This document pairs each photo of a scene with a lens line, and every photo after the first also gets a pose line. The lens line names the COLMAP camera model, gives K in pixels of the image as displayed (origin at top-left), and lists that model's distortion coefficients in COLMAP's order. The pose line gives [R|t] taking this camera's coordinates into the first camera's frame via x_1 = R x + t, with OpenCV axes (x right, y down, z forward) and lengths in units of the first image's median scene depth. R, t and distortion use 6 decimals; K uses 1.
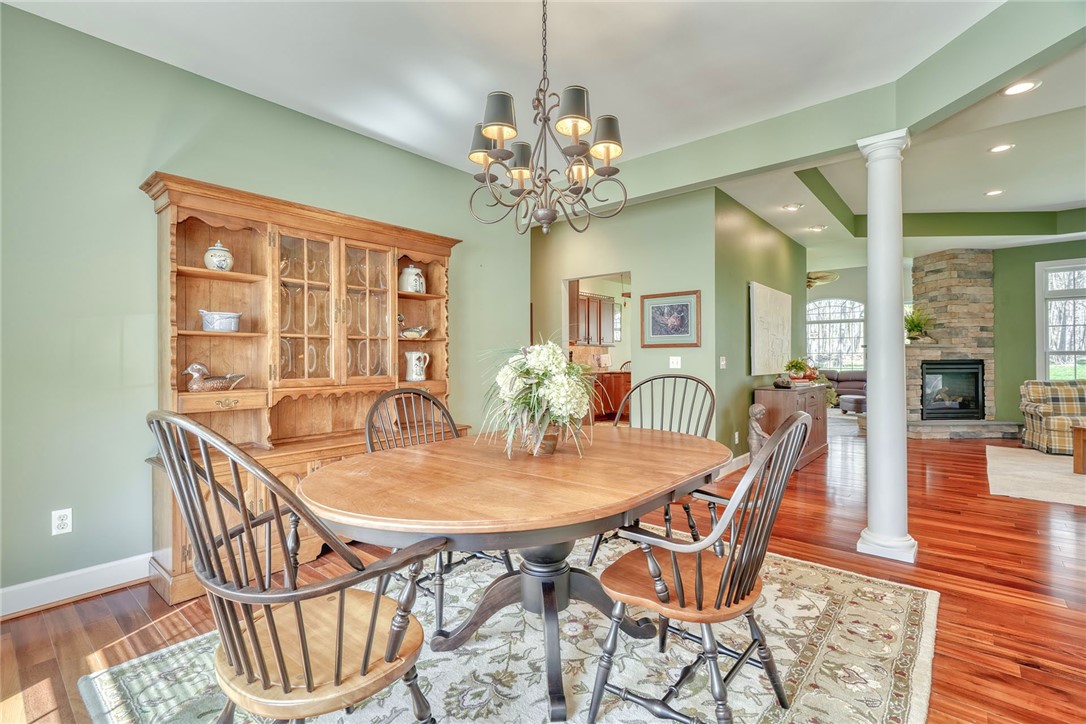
lens RADIAL K [[499.2, 0, 541.7], [0, 499.2, 355.2], [0, 0, 1]] dist [-0.005123, 0.001820]
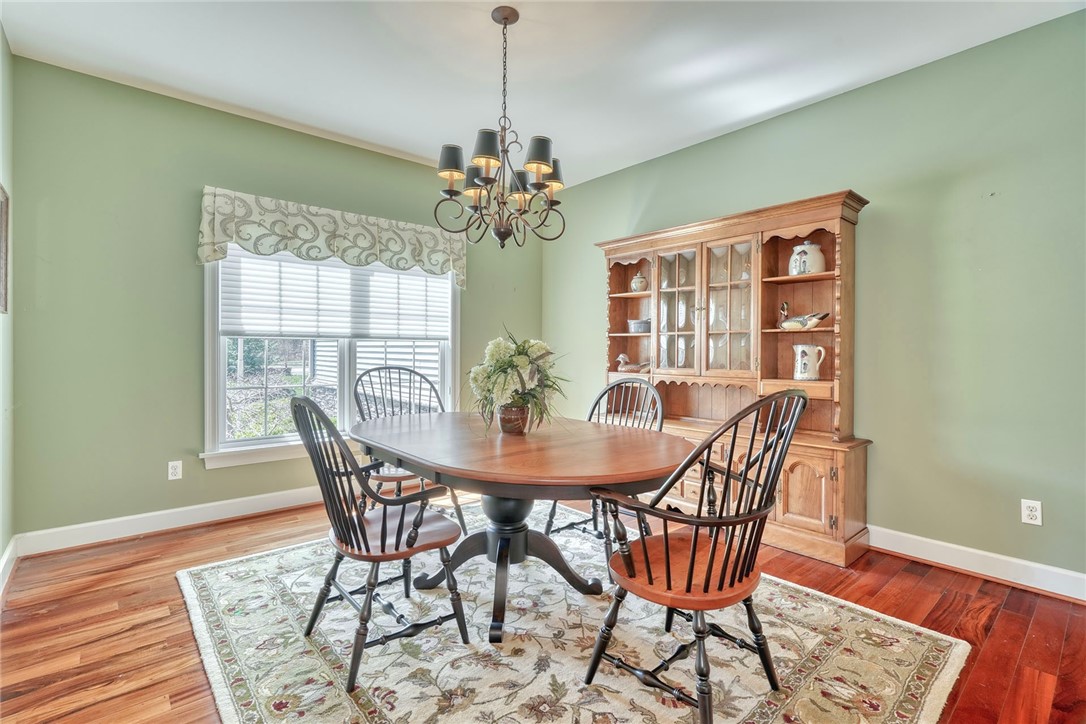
lens RADIAL K [[499.2, 0, 537.9], [0, 499.2, 357.0], [0, 0, 1]] dist [-0.005123, 0.001820]
pose [[-0.149716, 0.018023, -0.988565, 0.321915], [0.003911, 0.999837, 0.017636, -0.001553], [0.988721, -0.001225, -0.149762, 0.343635]]
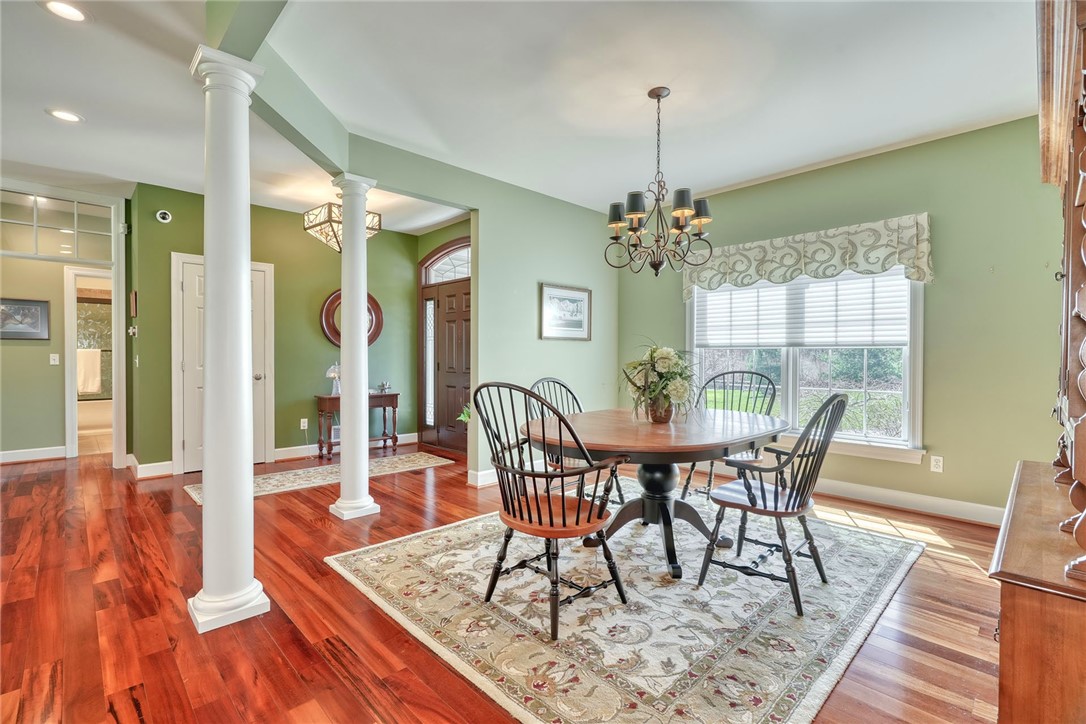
lens RADIAL K [[490.6, 0, 539.1], [0, 490.6, 361.9], [0, 0, 1]] dist [-0.002706, 0.001508]
pose [[-0.995584, -0.002143, 0.093853, 0.061667], [-0.001852, 0.999993, 0.003185, 0.003726], [-0.093859, 0.002997, -0.995581, 0.688572]]
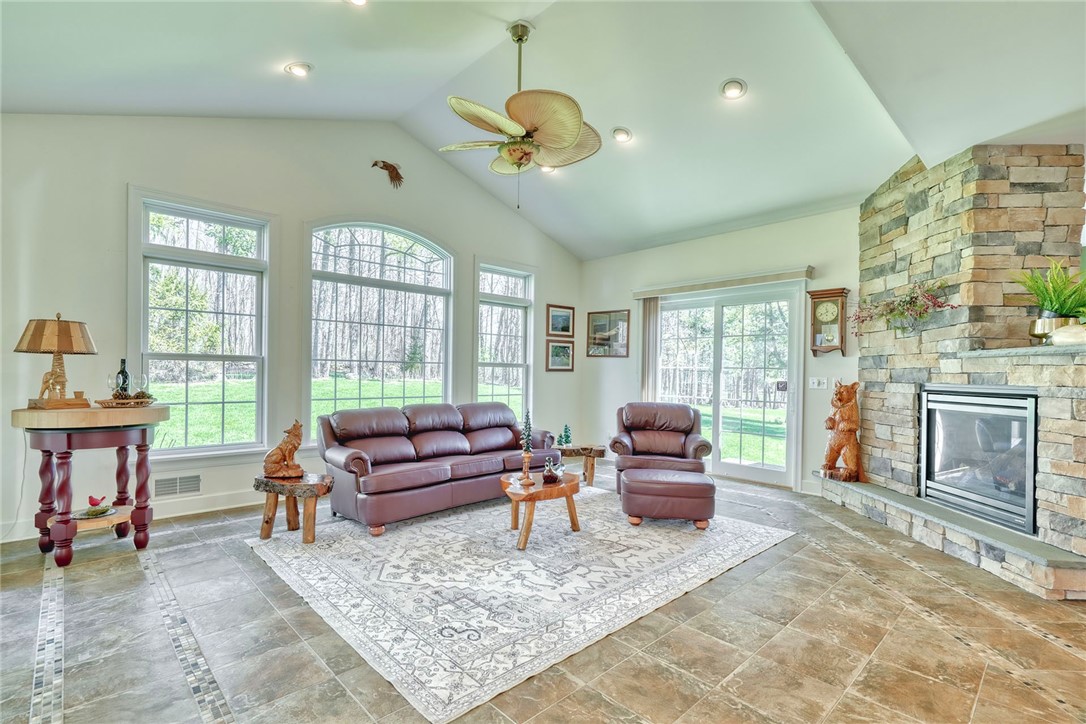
lens RADIAL K [[499.2, 0, 535.4], [0, 499.2, 378.1], [0, 0, 1]] dist [-0.005123, 0.001820]
pose [[0.105920, -0.006813, 0.994351, 0.314280], [-0.019733, 0.999765, 0.008952, 0.006984], [-0.994179, -0.020569, 0.105761, 1.449423]]
